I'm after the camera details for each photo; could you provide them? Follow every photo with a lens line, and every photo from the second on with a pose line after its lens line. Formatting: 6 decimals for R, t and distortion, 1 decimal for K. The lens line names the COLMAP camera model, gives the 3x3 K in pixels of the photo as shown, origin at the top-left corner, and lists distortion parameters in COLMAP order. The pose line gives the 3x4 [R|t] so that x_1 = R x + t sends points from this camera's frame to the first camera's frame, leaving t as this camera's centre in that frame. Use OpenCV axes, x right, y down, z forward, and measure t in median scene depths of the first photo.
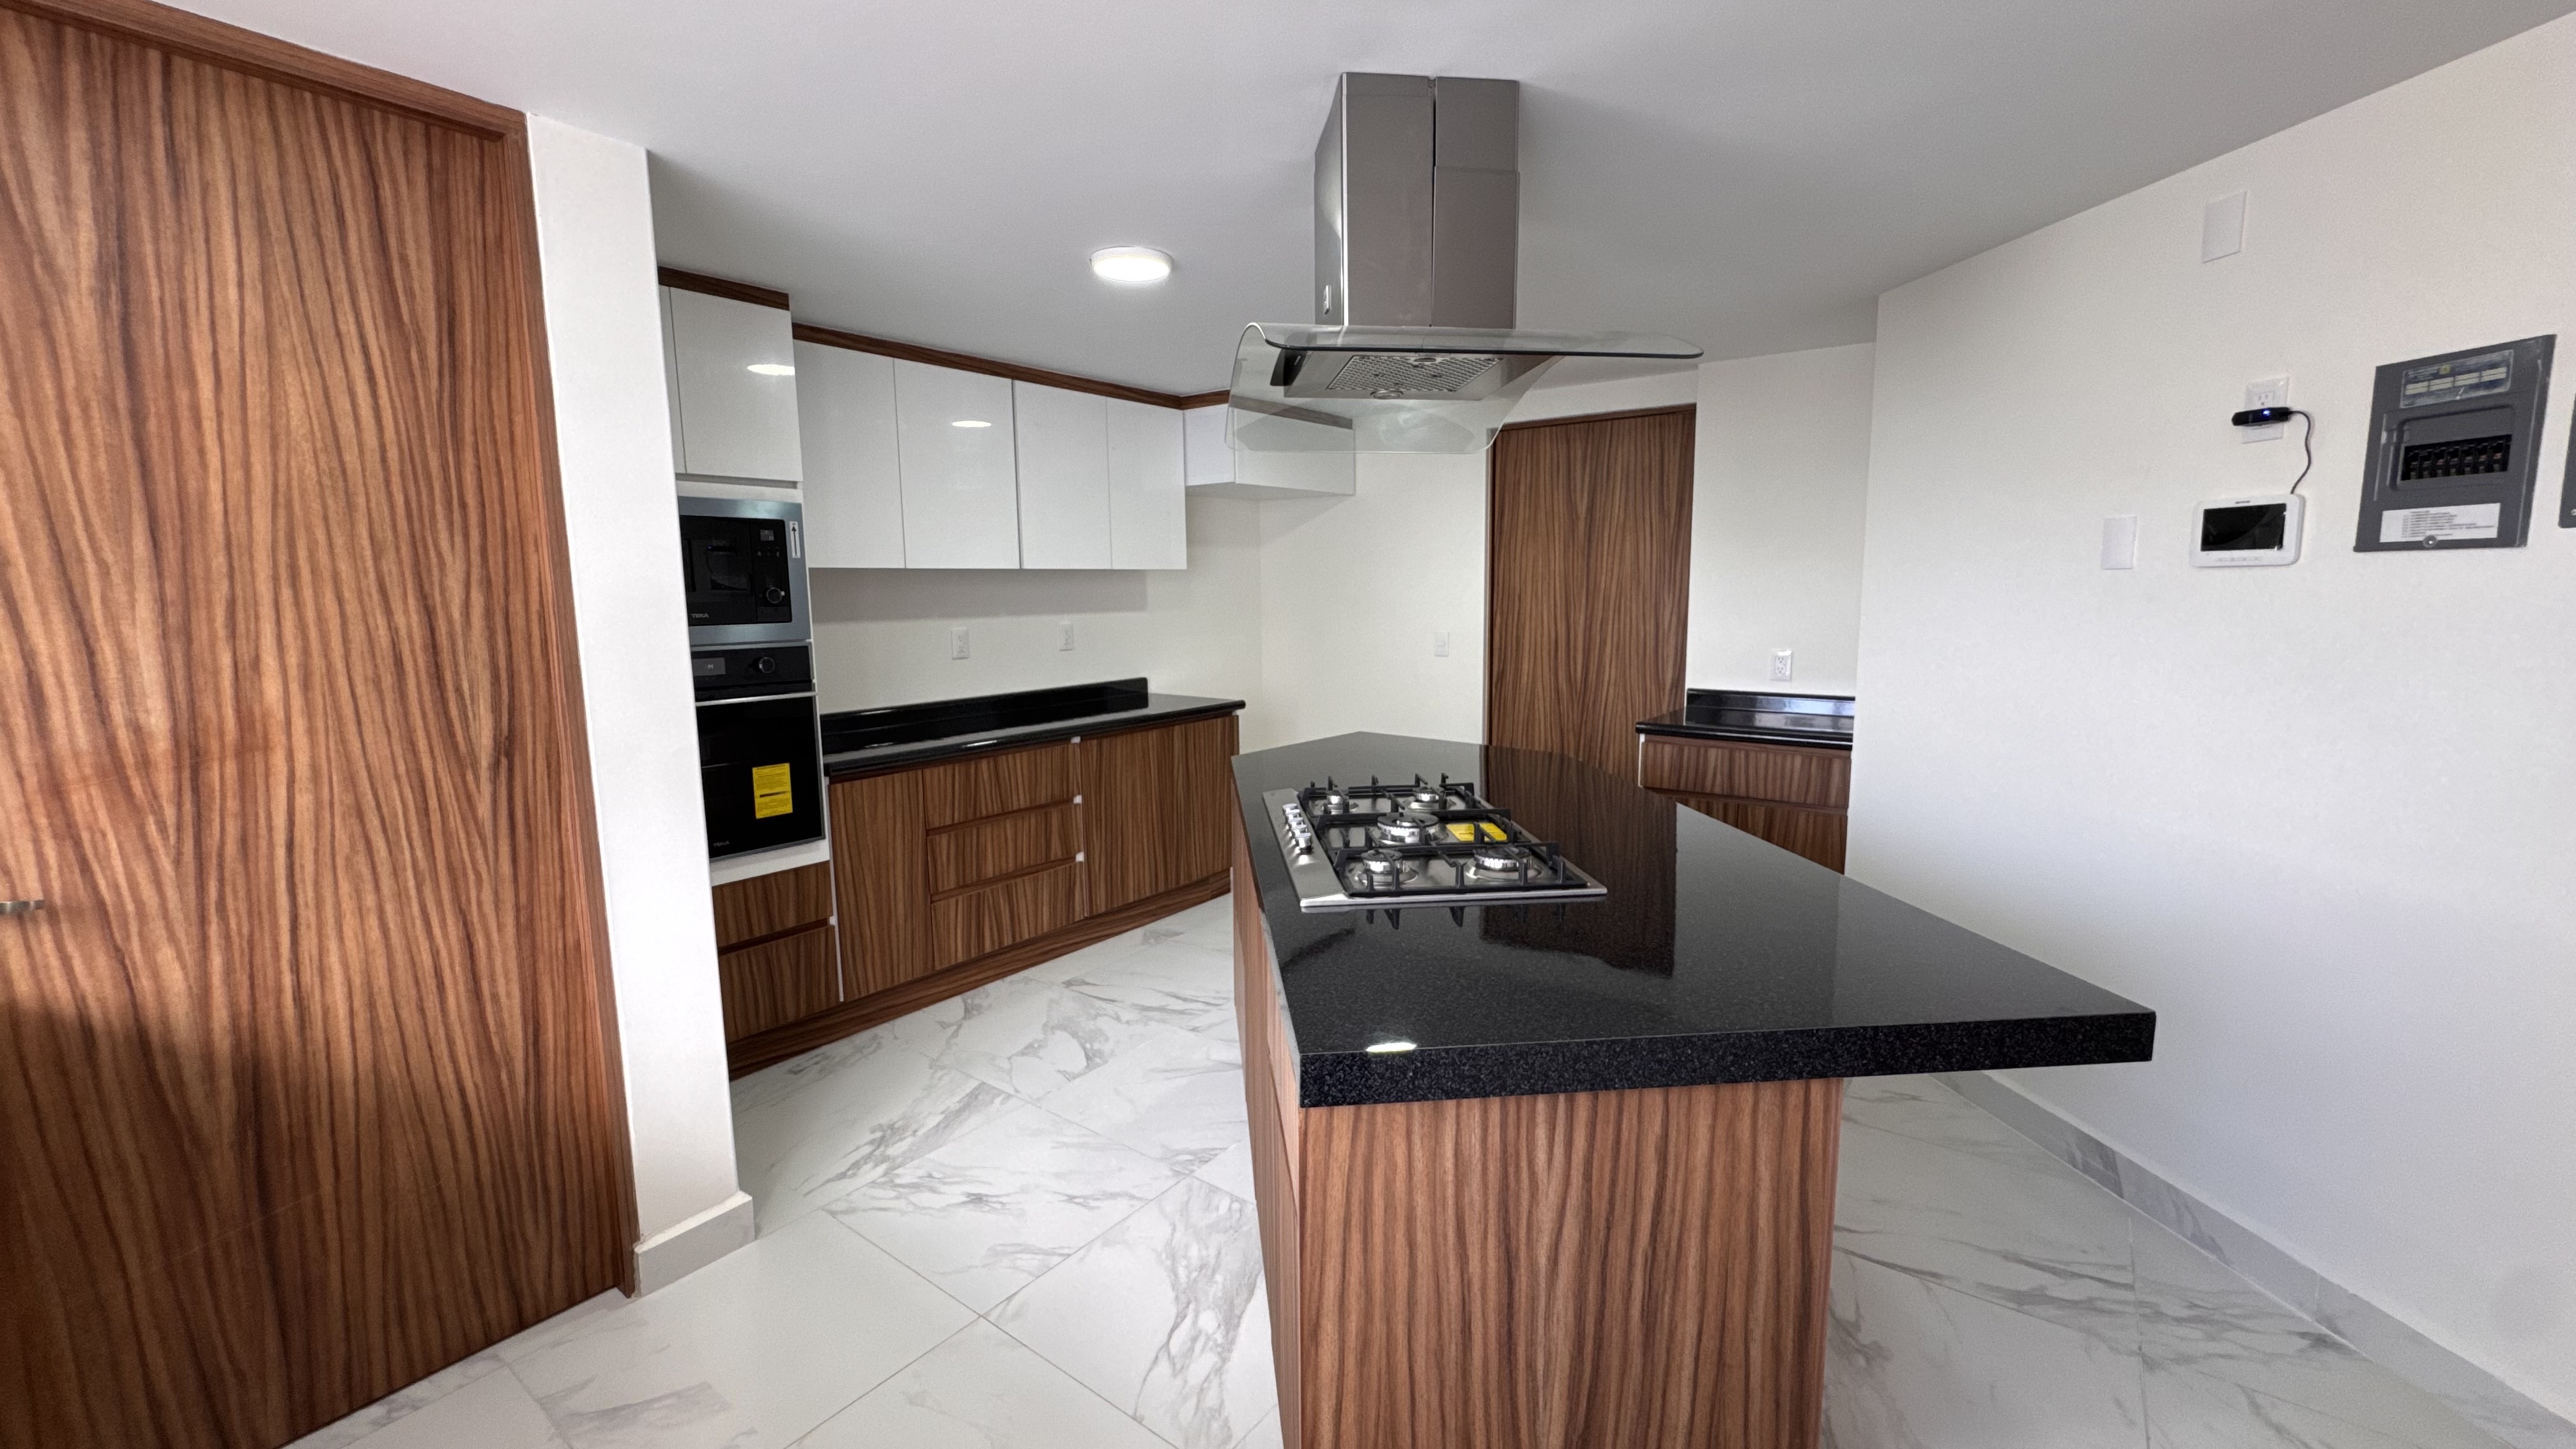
lens RADIAL K [[1024.7, 0, 1286.4], [0, 1024.7, 721.4], [0, 0, 1]] dist [-0.003197, -0.000050]
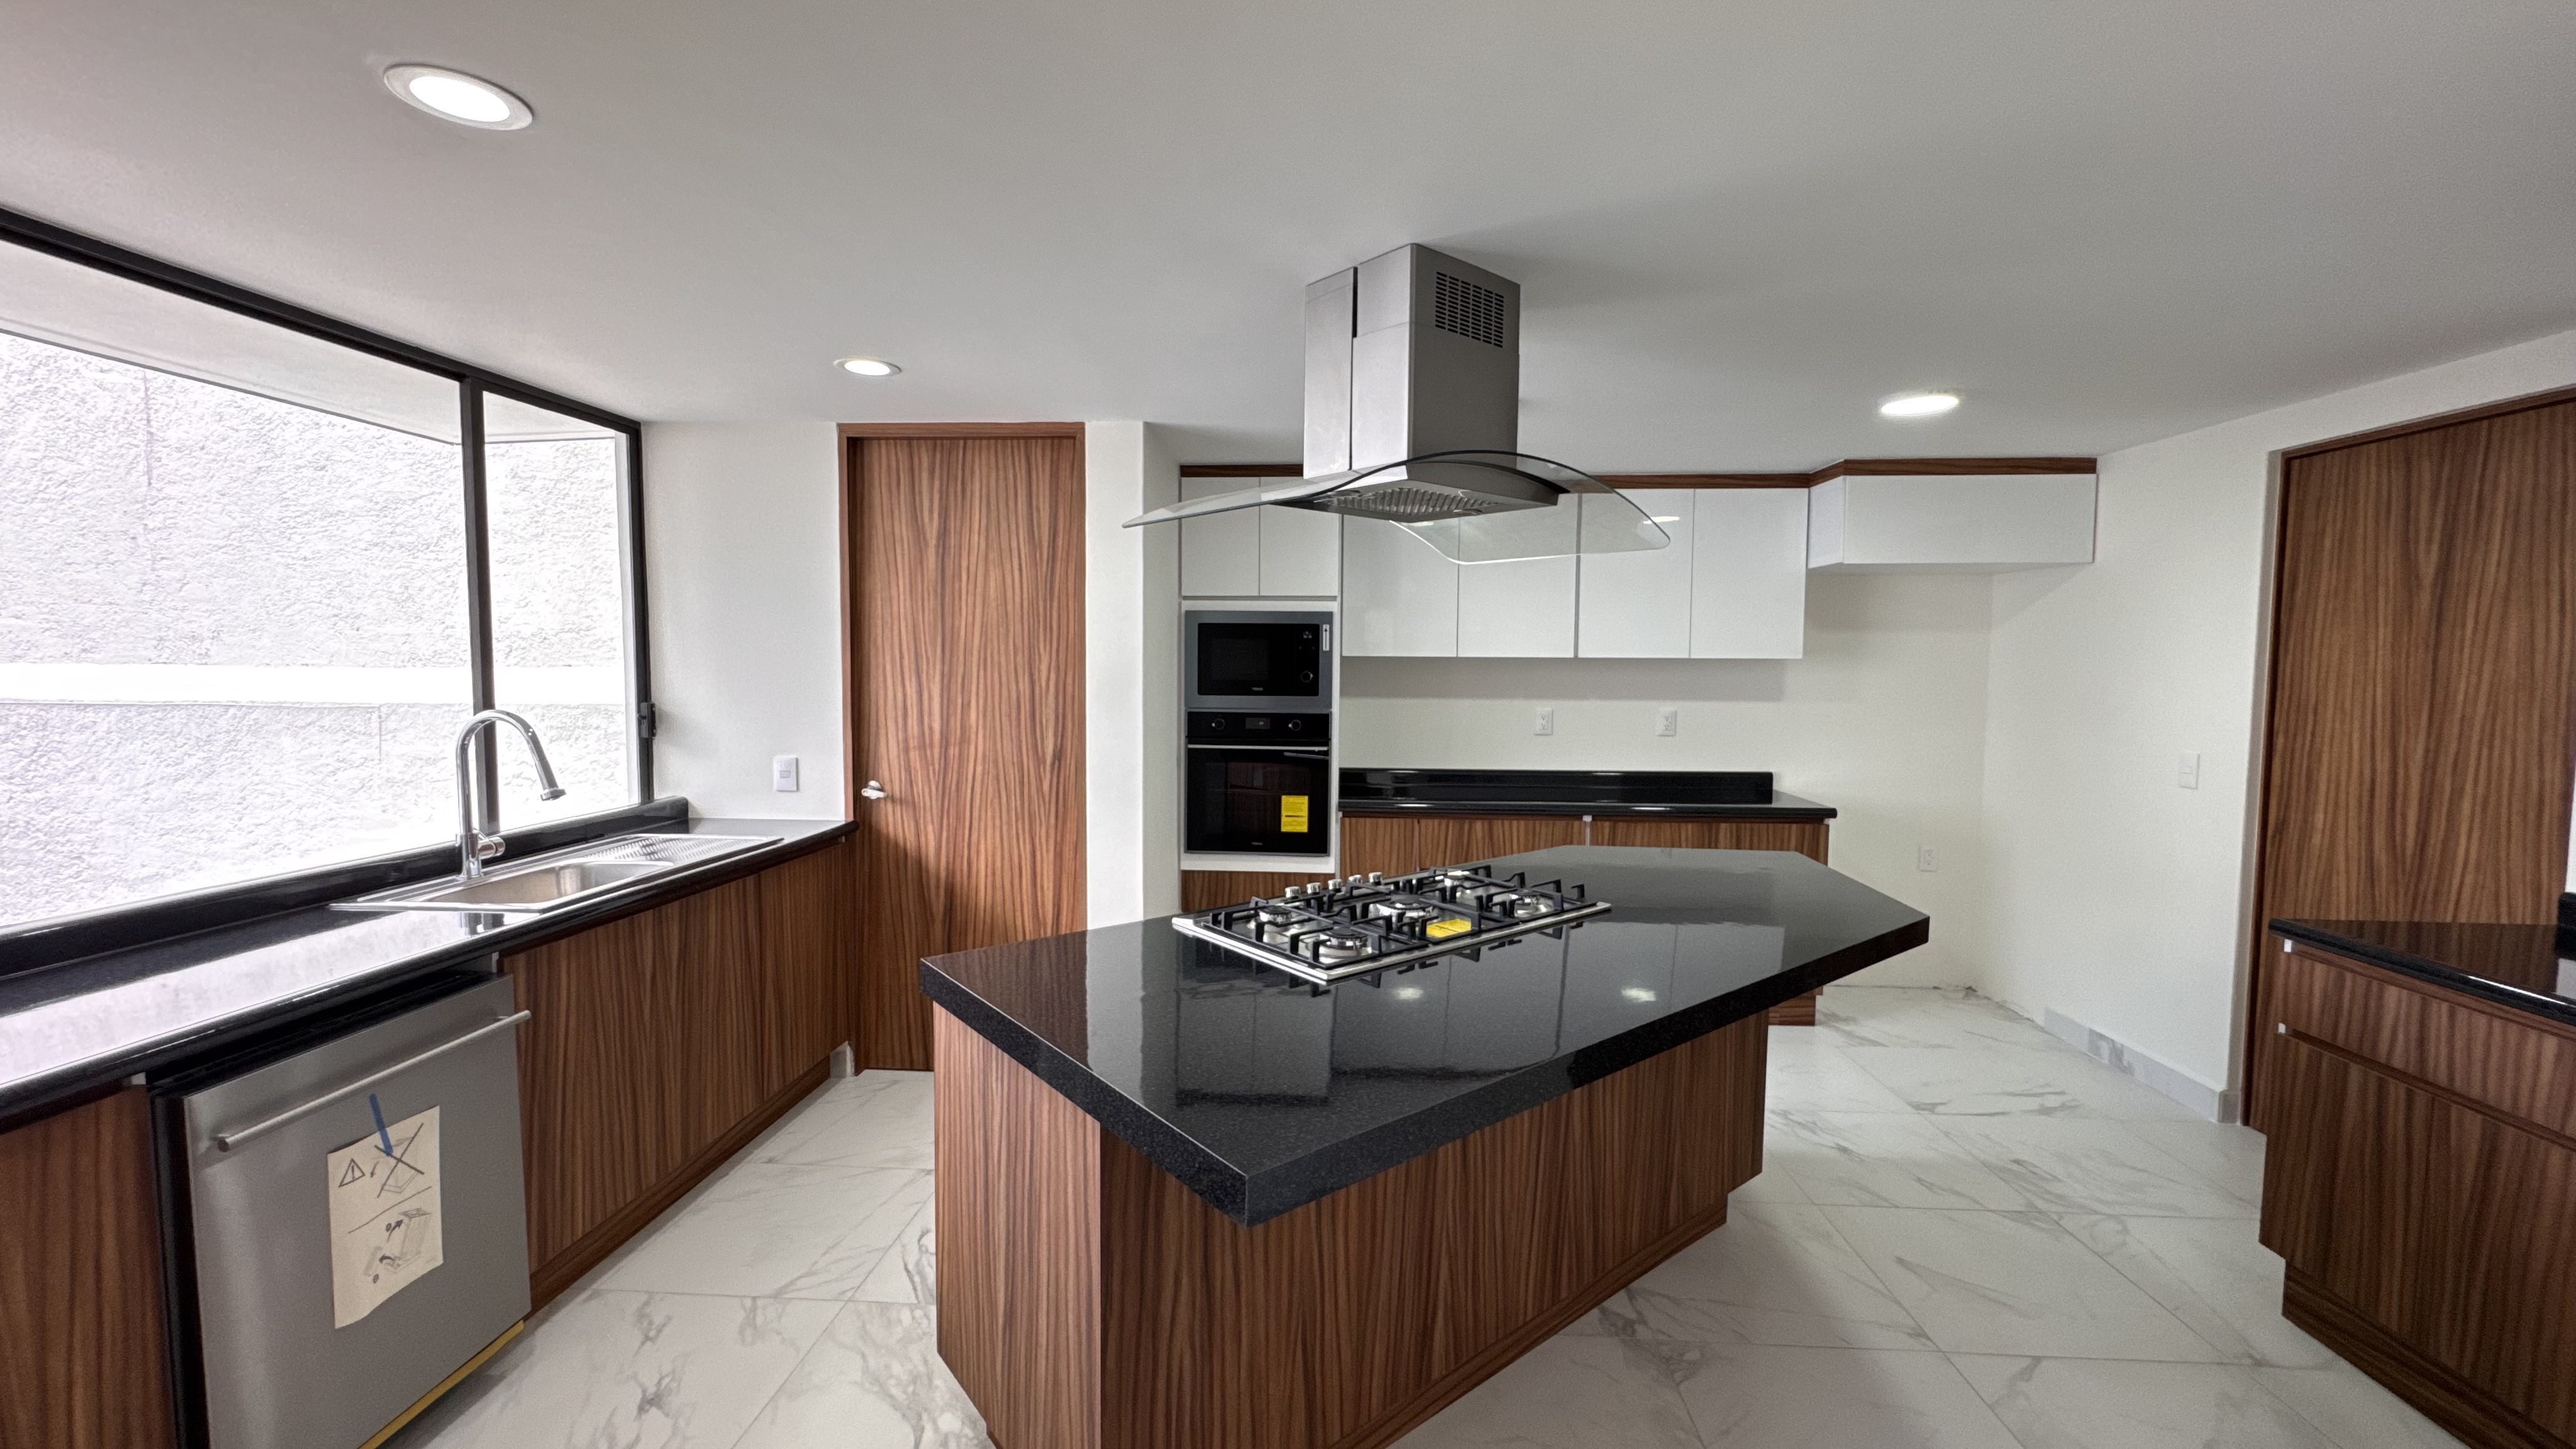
lens RADIAL K [[1024.7, 0, 1286.4], [0, 1024.7, 721.4], [0, 0, 1]] dist [-0.003197, -0.000050]
pose [[0.554688, 0.065689, -0.829461, 0.673725], [-0.123477, 0.992339, -0.003985, -0.053365], [0.822846, 0.104630, 0.558550, 0.193236]]
